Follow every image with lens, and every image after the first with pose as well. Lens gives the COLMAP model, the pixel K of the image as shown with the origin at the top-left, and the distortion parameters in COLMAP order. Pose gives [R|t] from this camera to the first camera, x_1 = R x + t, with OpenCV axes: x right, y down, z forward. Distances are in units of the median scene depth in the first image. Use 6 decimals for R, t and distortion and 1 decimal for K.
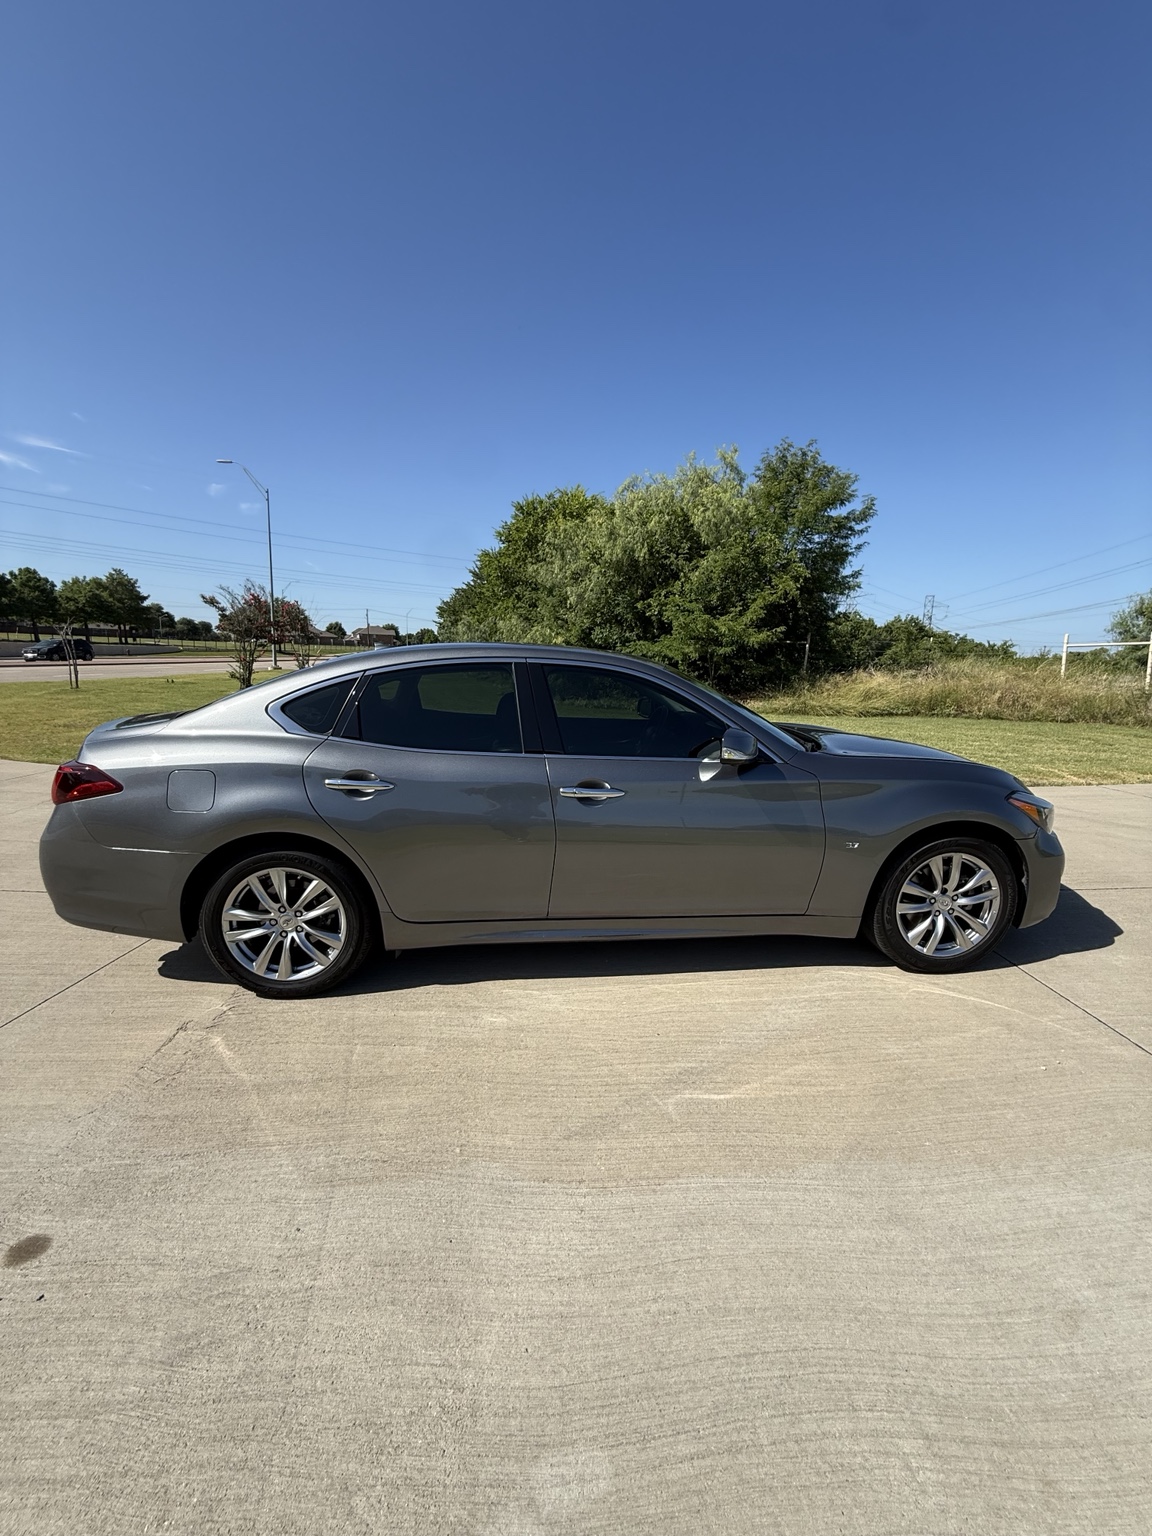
lens RADIAL K [[608.5, 0, 580.6], [0, 608.5, 757.9], [0, 0, 1]] dist [-0.002416, 0.000212]
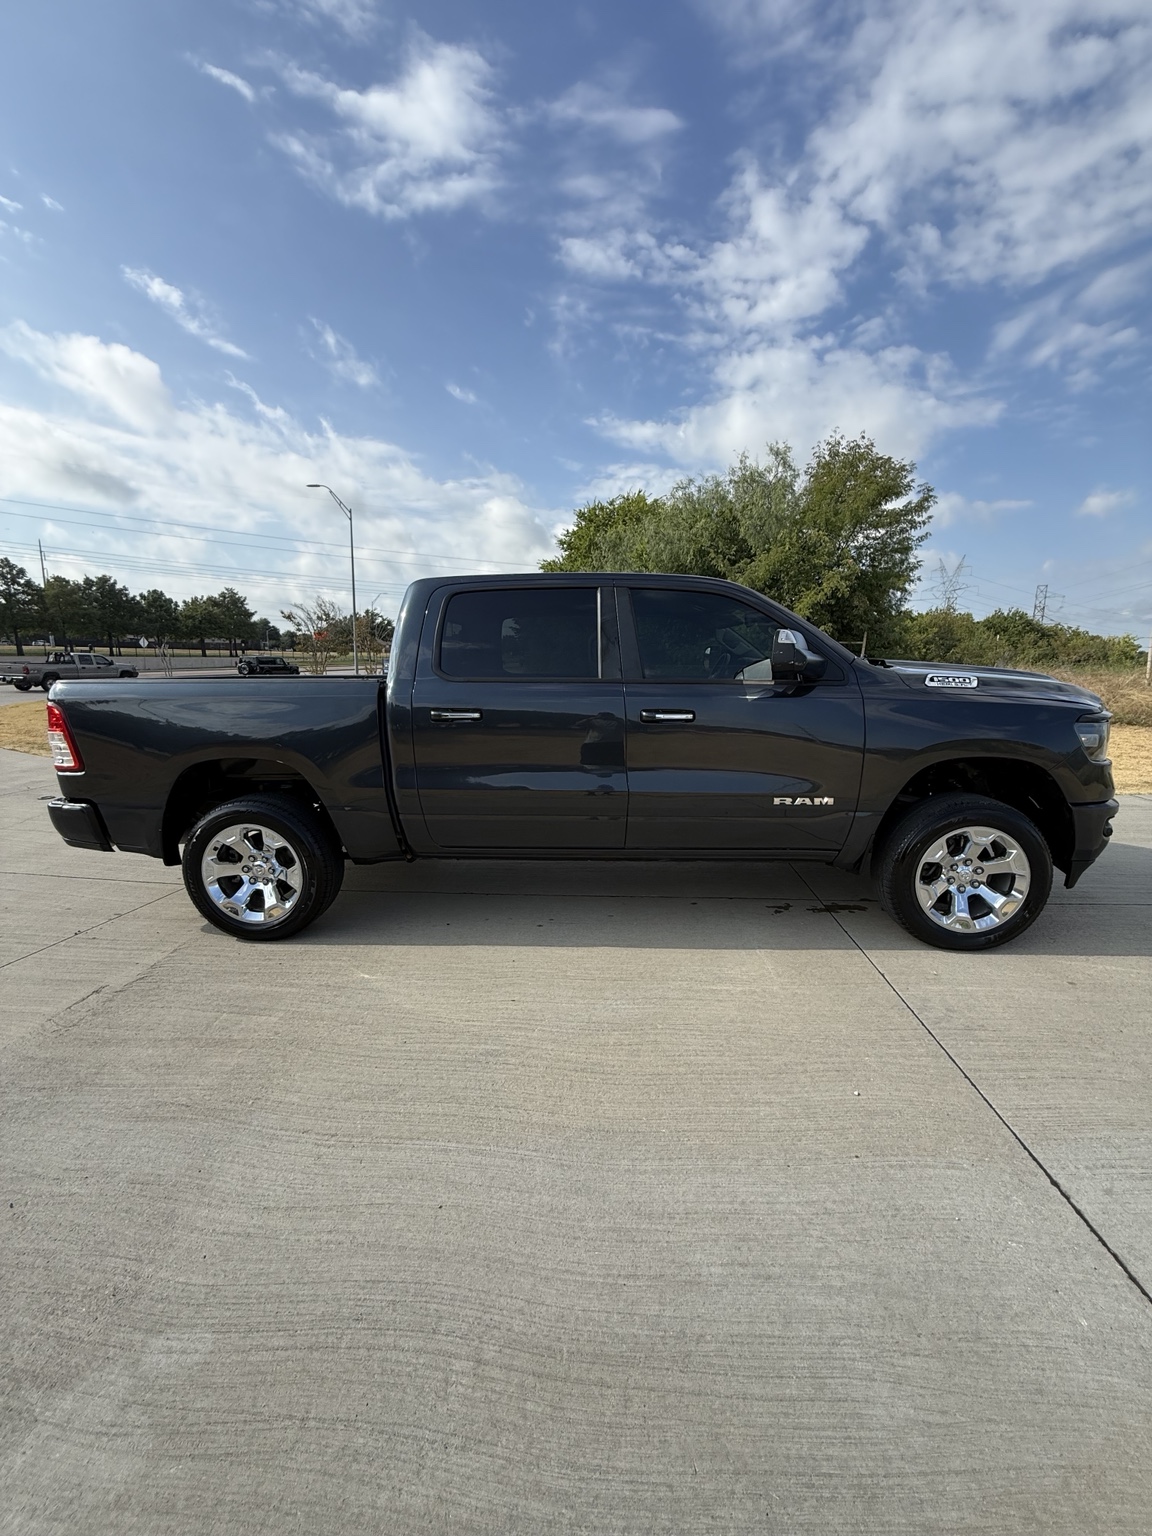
lens RADIAL K [[608.5, 0, 583.5], [0, 608.5, 759.5], [0, 0, 1]] dist [-0.002416, 0.000212]
pose [[0.991350, 0.001329, -0.131237, 0.061722], [-0.001676, 0.999995, -0.002534, -0.001117], [0.131233, 0.002732, 0.991348, -0.007855]]
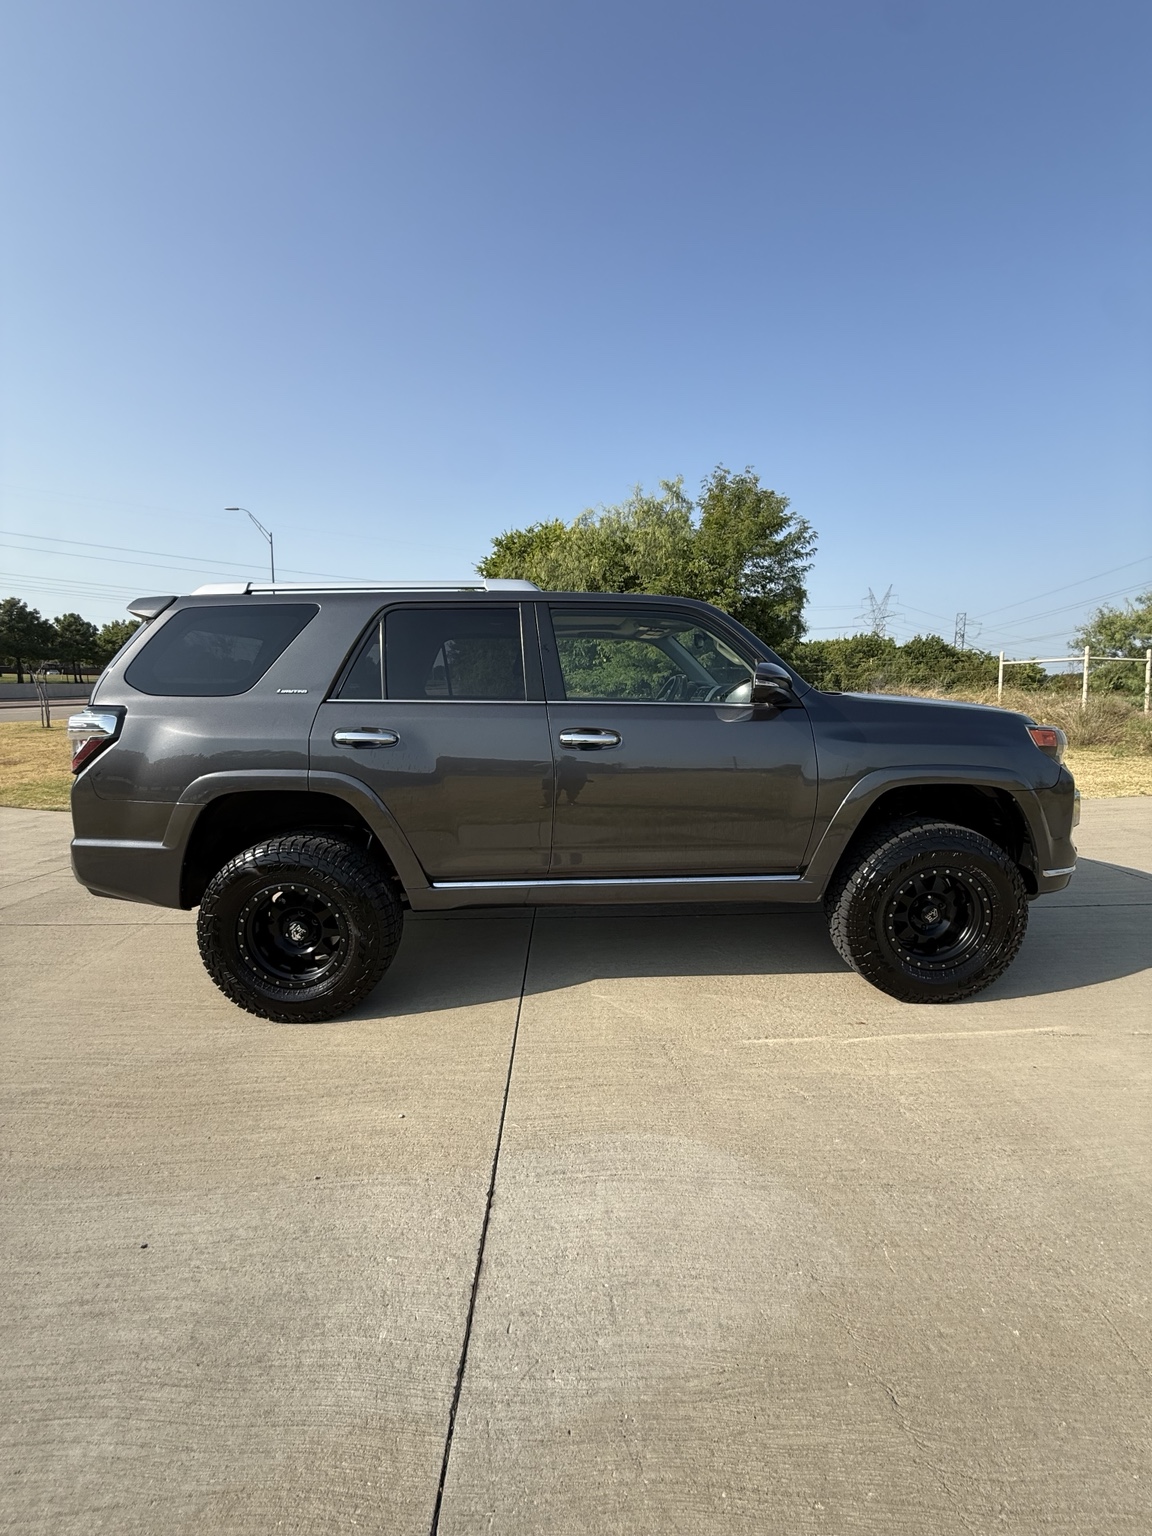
lens RADIAL K [[608.5, 0, 588.9], [0, 608.5, 760.0], [0, 0, 1]] dist [-0.002416, 0.000212]
pose [[0.998541, -0.017808, -0.050974, 0.150337], [0.015702, 0.999018, -0.041435, 0.000988], [0.051661, 0.040574, 0.997840, -0.000915]]
